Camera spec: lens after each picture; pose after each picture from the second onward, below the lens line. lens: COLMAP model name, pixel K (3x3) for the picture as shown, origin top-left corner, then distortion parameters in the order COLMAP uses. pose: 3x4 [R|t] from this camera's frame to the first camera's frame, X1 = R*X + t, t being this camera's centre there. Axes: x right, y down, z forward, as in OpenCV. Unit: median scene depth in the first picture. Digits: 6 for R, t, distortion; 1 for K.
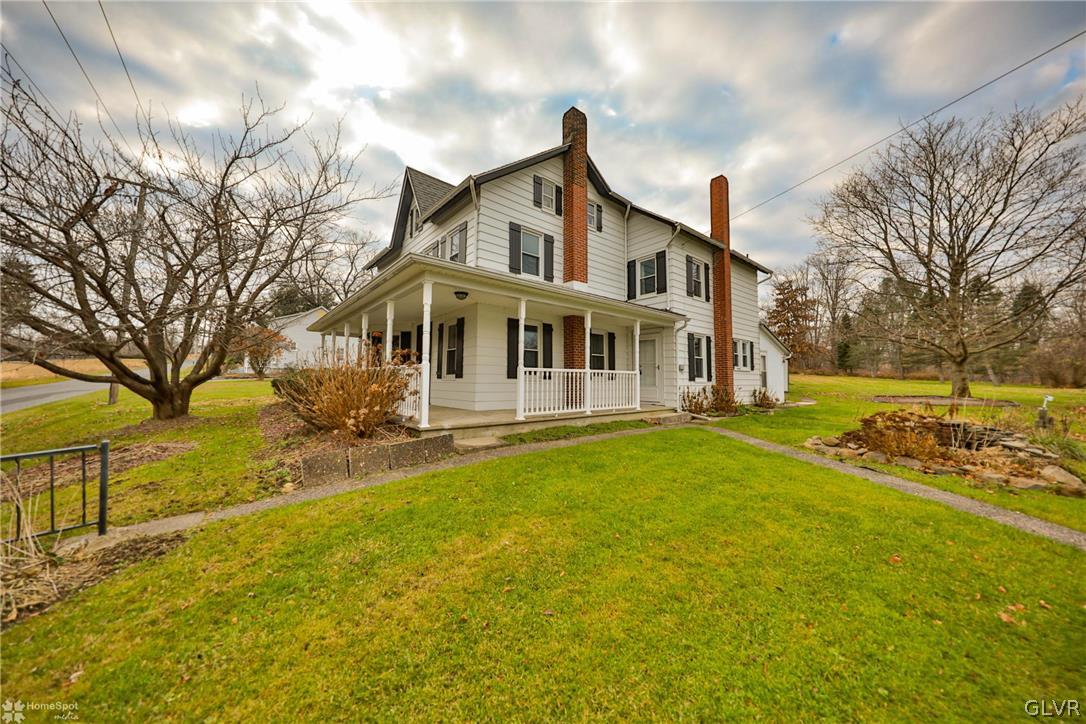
lens RADIAL K [[368.6, 0, 540.2], [0, 368.6, 356.3], [0, 0, 1]] dist [0.000756, -0.000250]
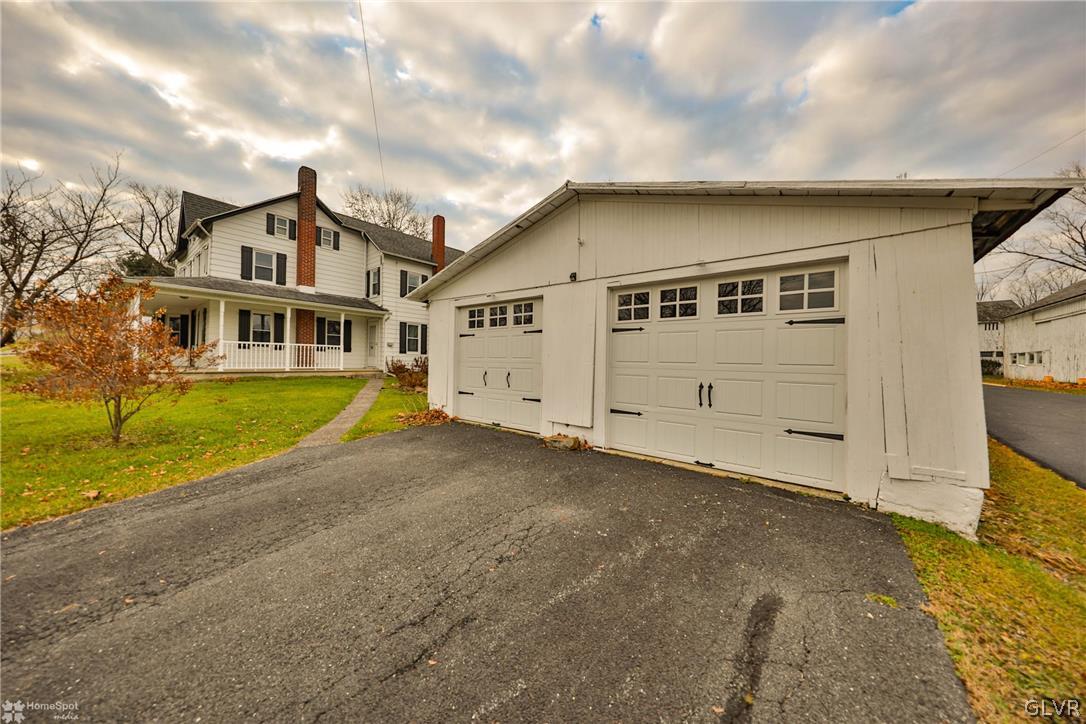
lens RADIAL K [[368.6, 0, 543.4], [0, 368.6, 358.0], [0, 0, 1]] dist [0.000756, -0.000250]
pose [[0.982871, 0.008873, 0.184080, 0.788269], [-0.018459, 0.998557, 0.050426, -0.001763], [-0.183367, -0.052961, 0.981617, -0.677234]]
